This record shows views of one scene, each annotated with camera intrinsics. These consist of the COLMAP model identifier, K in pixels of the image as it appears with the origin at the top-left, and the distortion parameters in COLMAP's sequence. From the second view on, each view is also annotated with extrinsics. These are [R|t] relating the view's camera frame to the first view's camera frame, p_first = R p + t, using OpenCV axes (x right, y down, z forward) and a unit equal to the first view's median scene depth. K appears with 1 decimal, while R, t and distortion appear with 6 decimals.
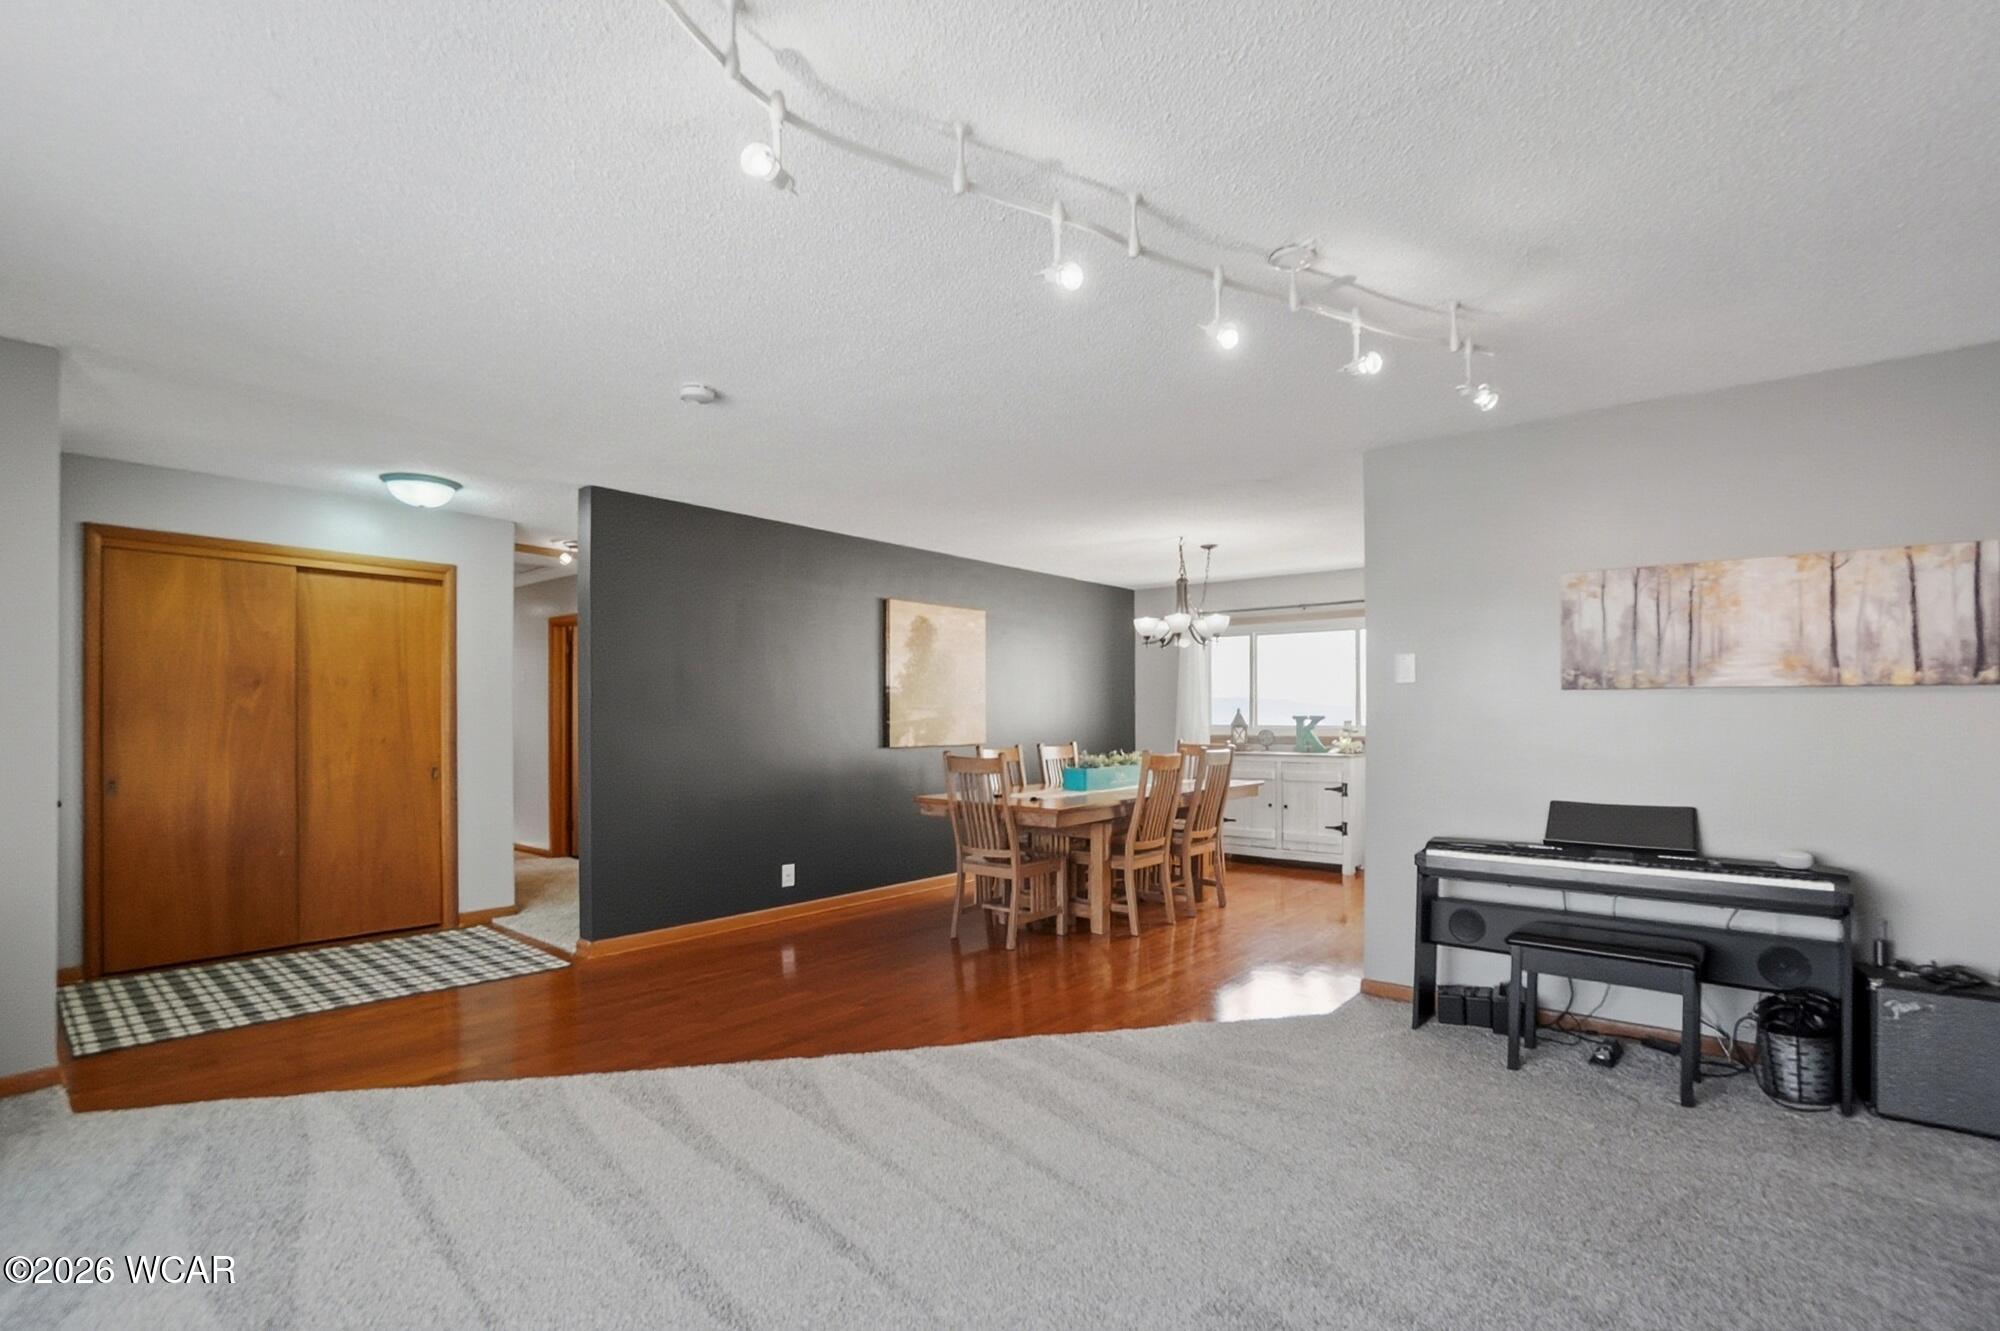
lens RADIAL K [[913.4, 0, 995.5], [0, 913.4, 672.3], [0, 0, 1]] dist [-0.042099, 0.000654]
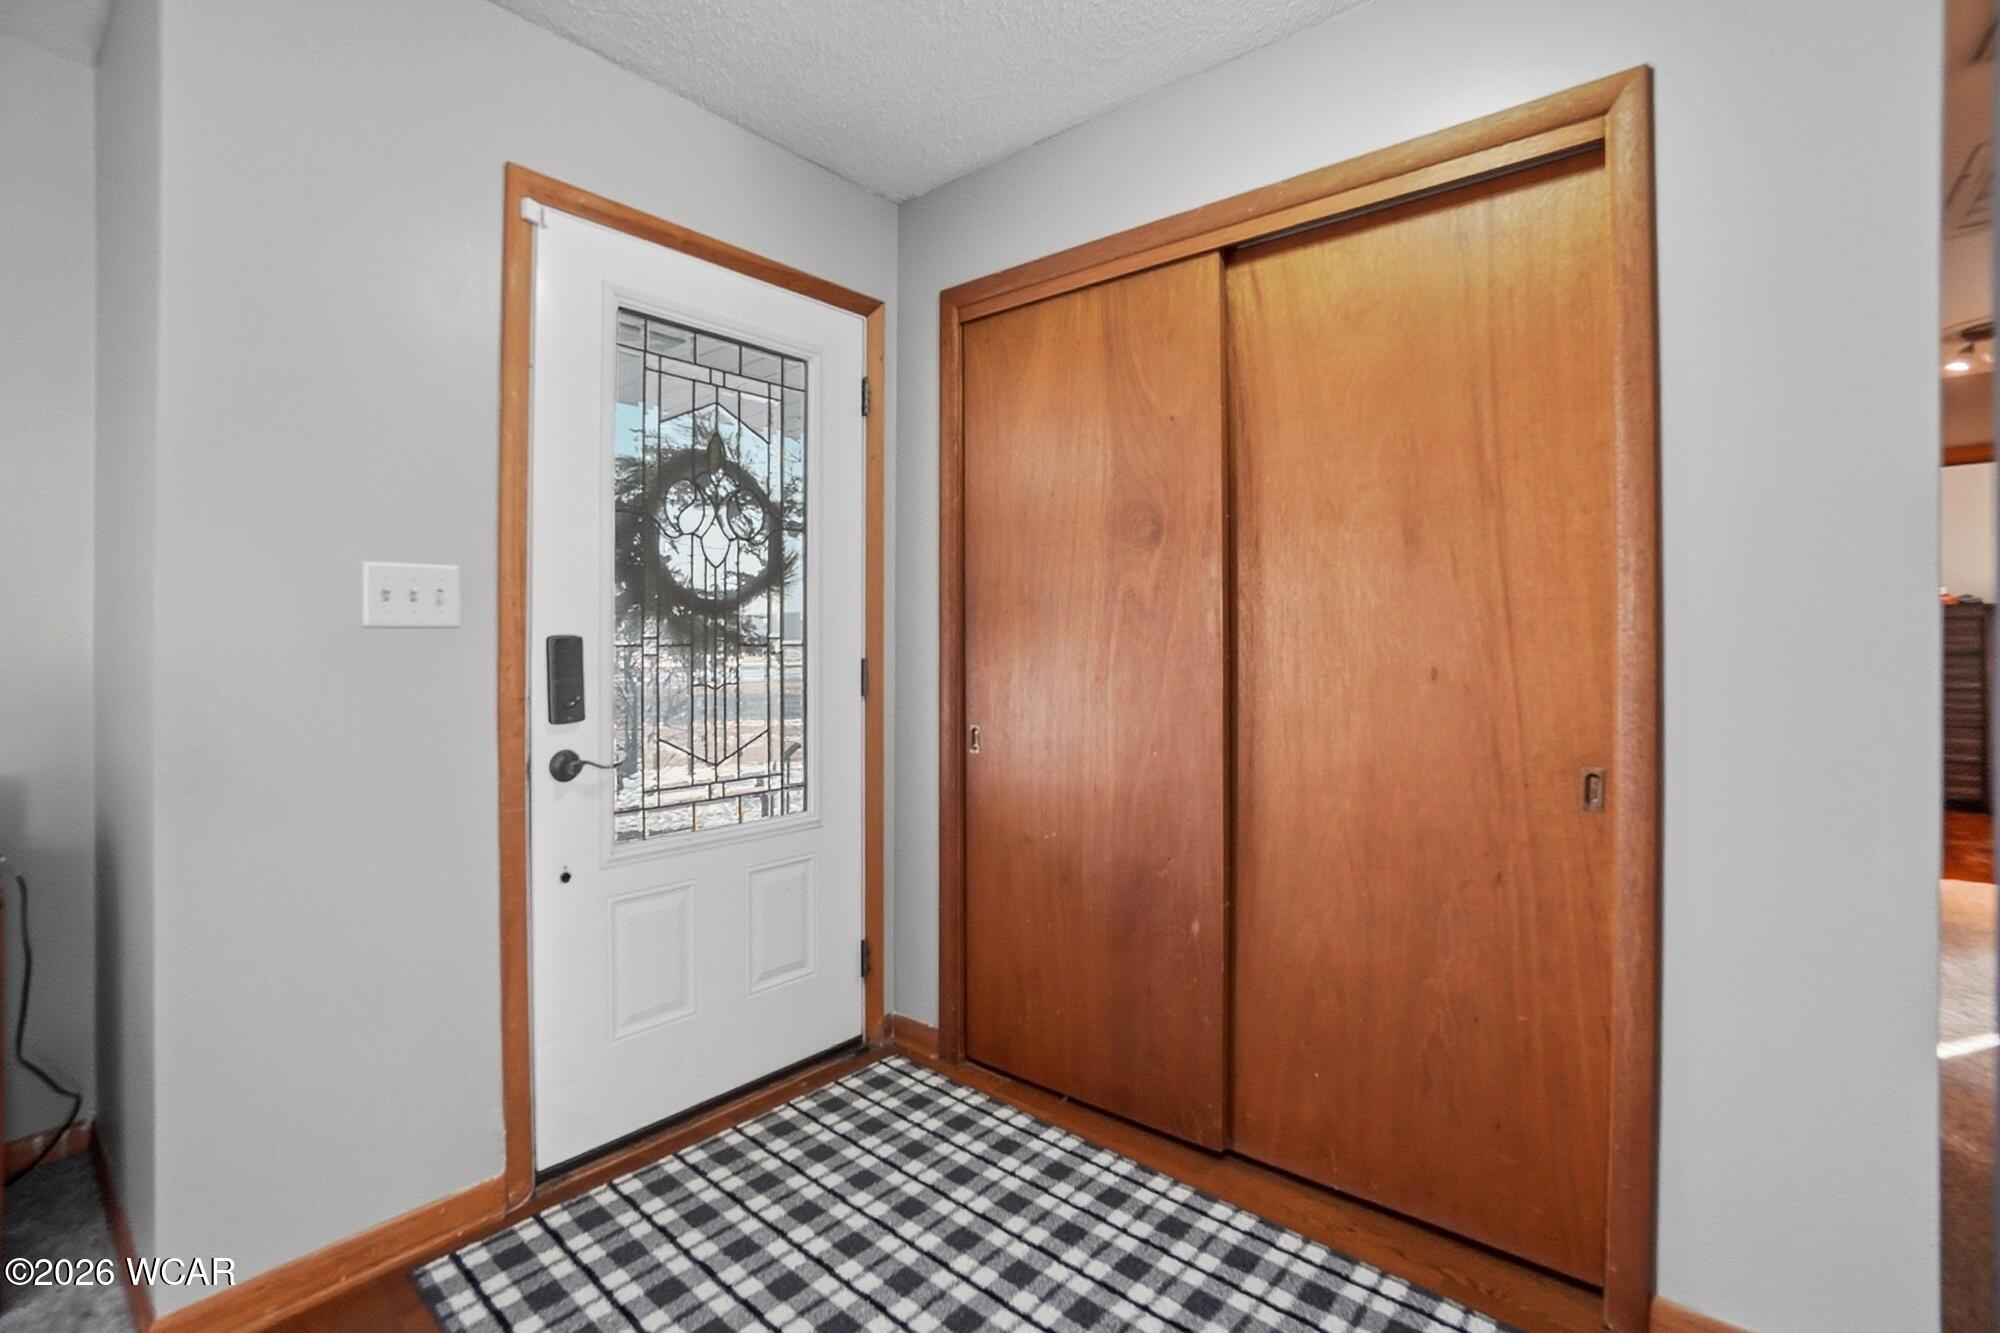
lens RADIAL K [[925.1, 0, 999.3], [0, 925.1, 648.6], [0, 0, 1]] dist [-0.043163, 0.000191]
pose [[0.006578, 0.008064, -0.999946, -0.271664], [0.043389, 0.999023, 0.008342, 0.045424], [0.999037, -0.043442, 0.006222, 0.678267]]
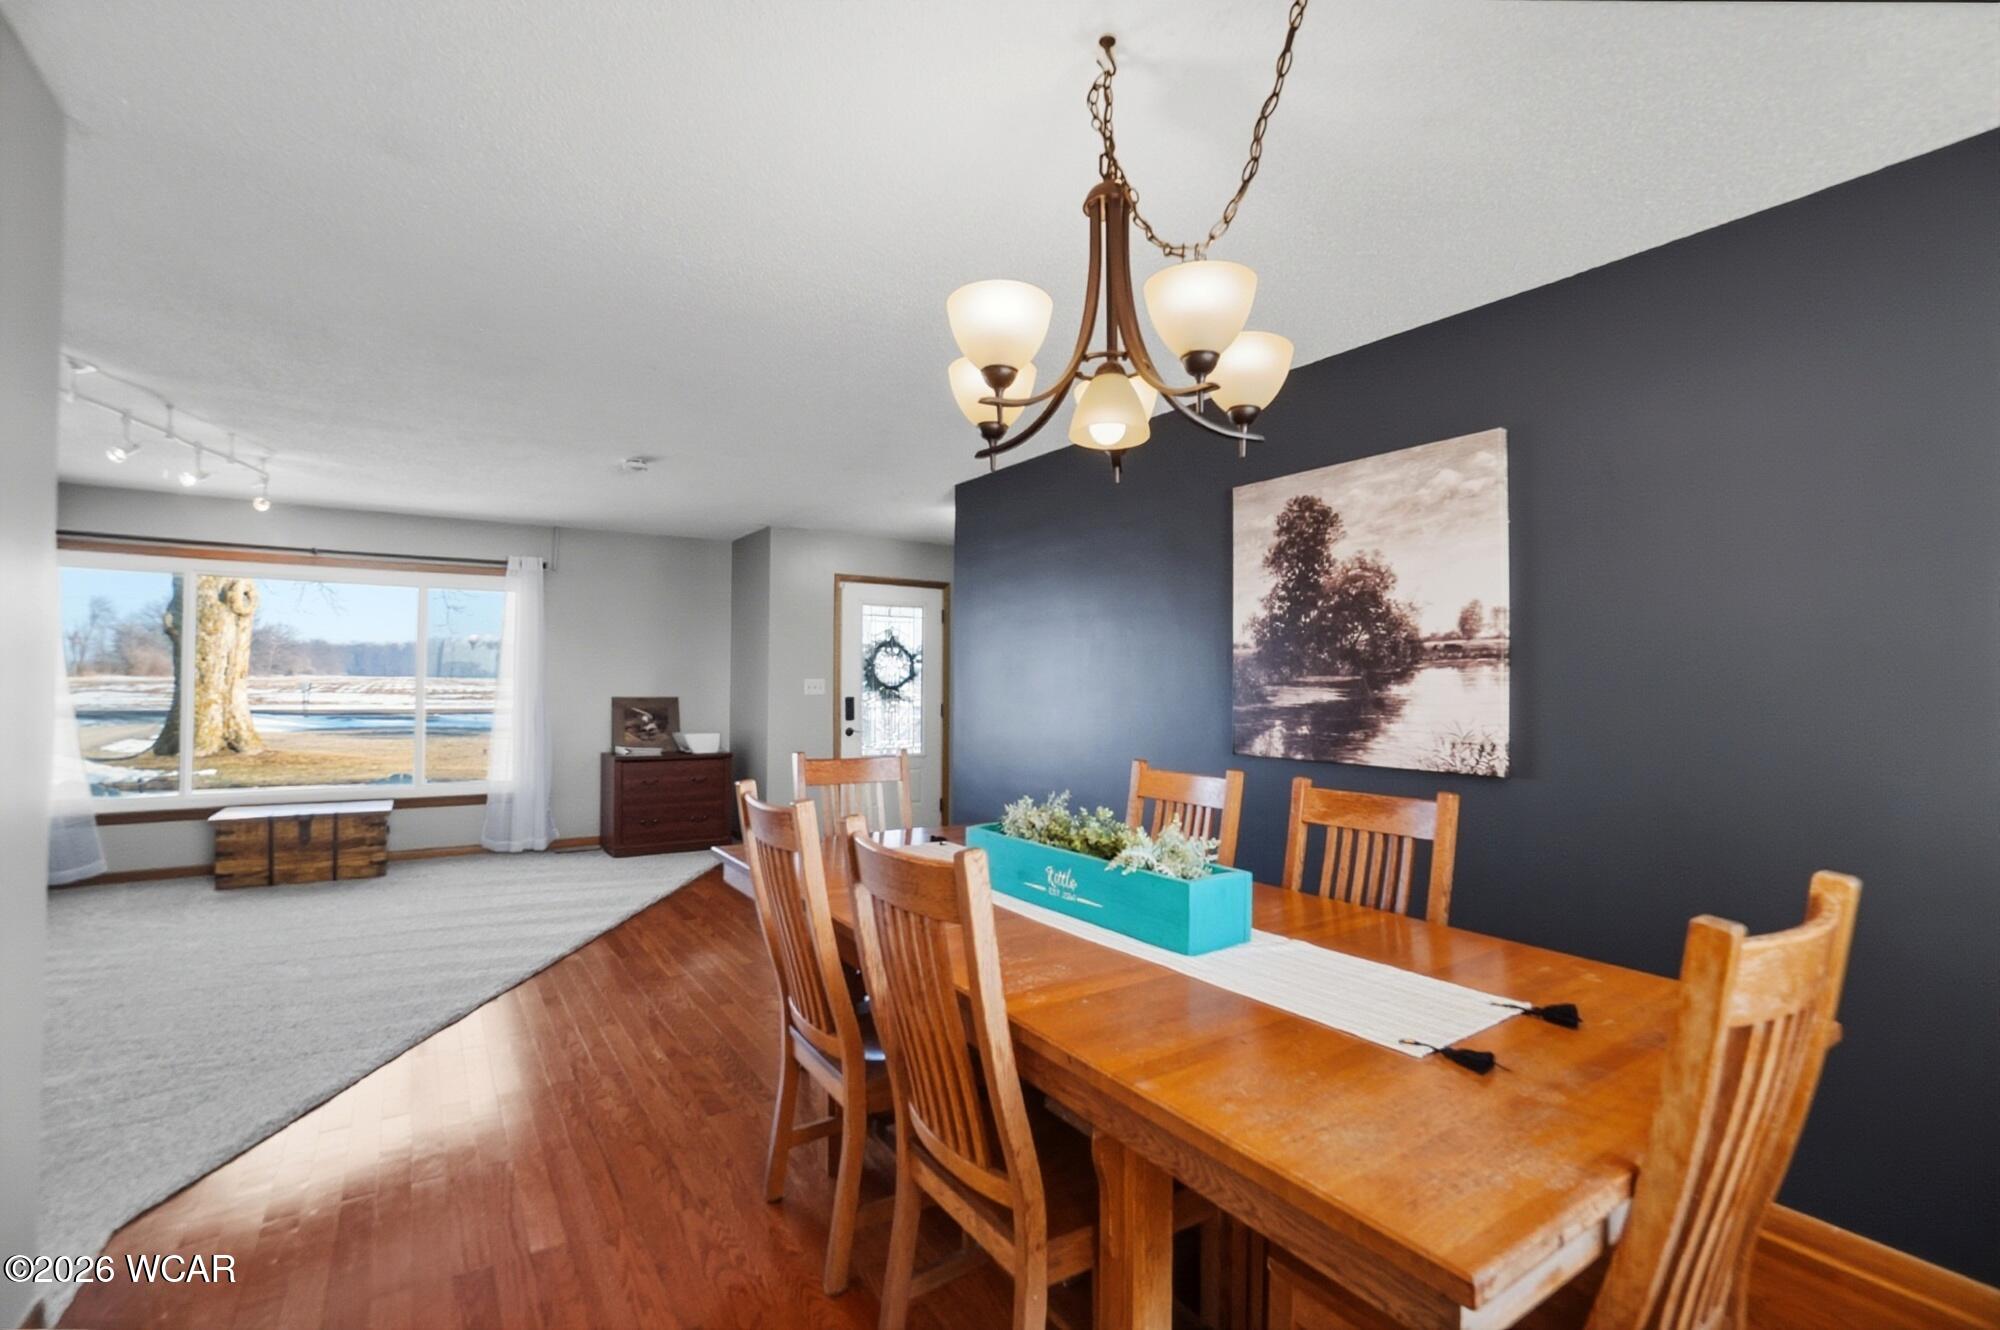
lens RADIAL K [[913.4, 0, 995.5], [0, 913.4, 671.8], [0, 0, 1]] dist [-0.042099, 0.000654]
pose [[-0.274525, -0.012271, -0.961502, 0.461552], [0.039161, 0.998946, -0.023930, 0.040250], [0.960782, -0.044222, -0.273755, 1.021138]]
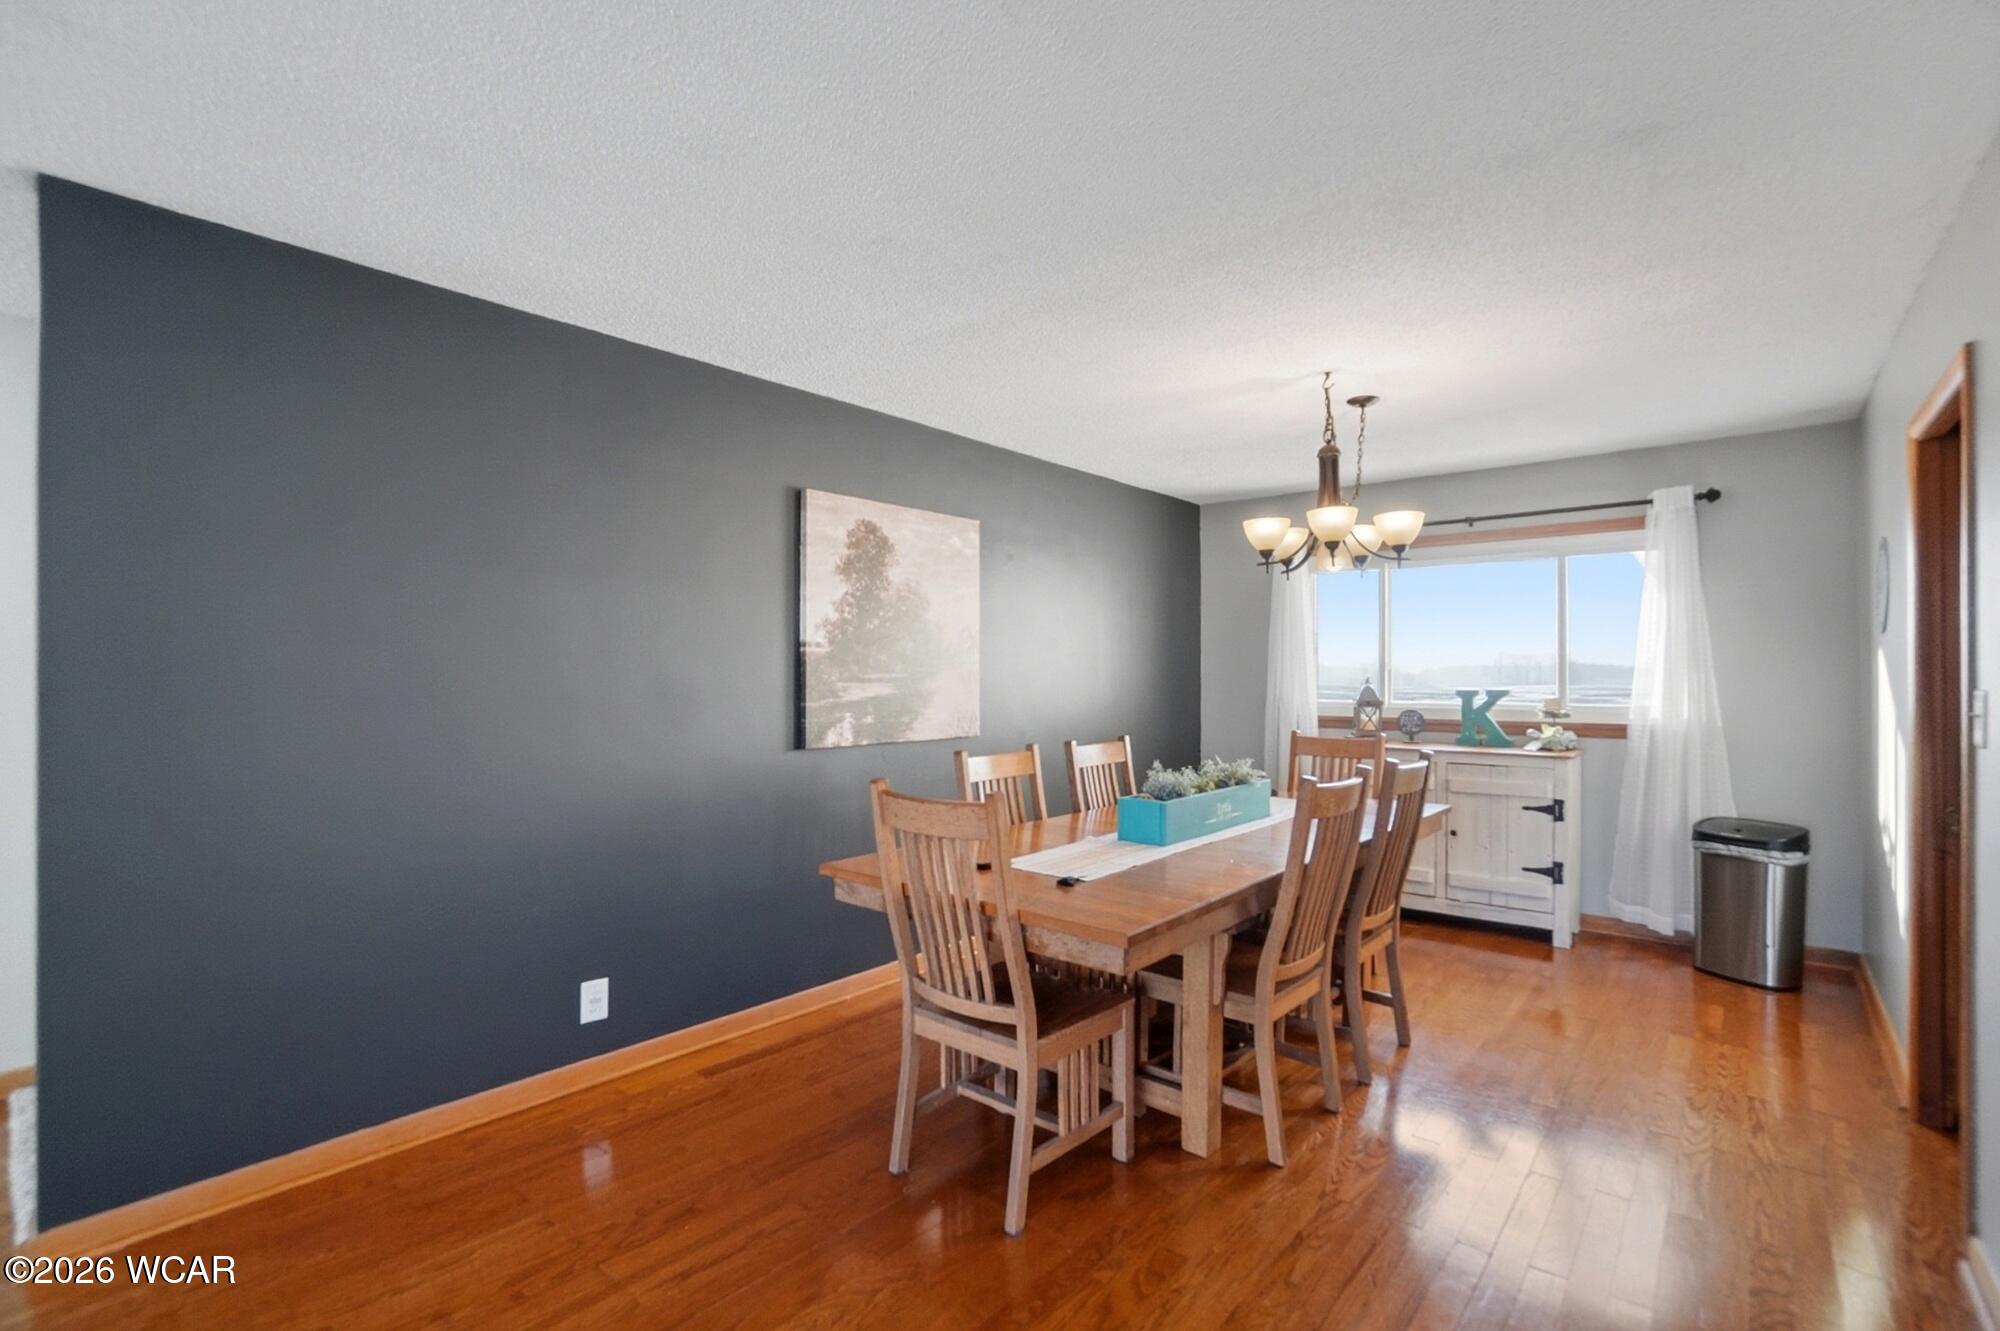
lens RADIAL K [[913.4, 0, 995.5], [0, 913.4, 672.3], [0, 0, 1]] dist [-0.042099, 0.000654]
pose [[0.999894, 0.000665, -0.014564, 0.010226], [-0.000033, 0.999061, 0.043336, 0.009725], [0.014579, -0.043331, 0.998954, 0.437096]]
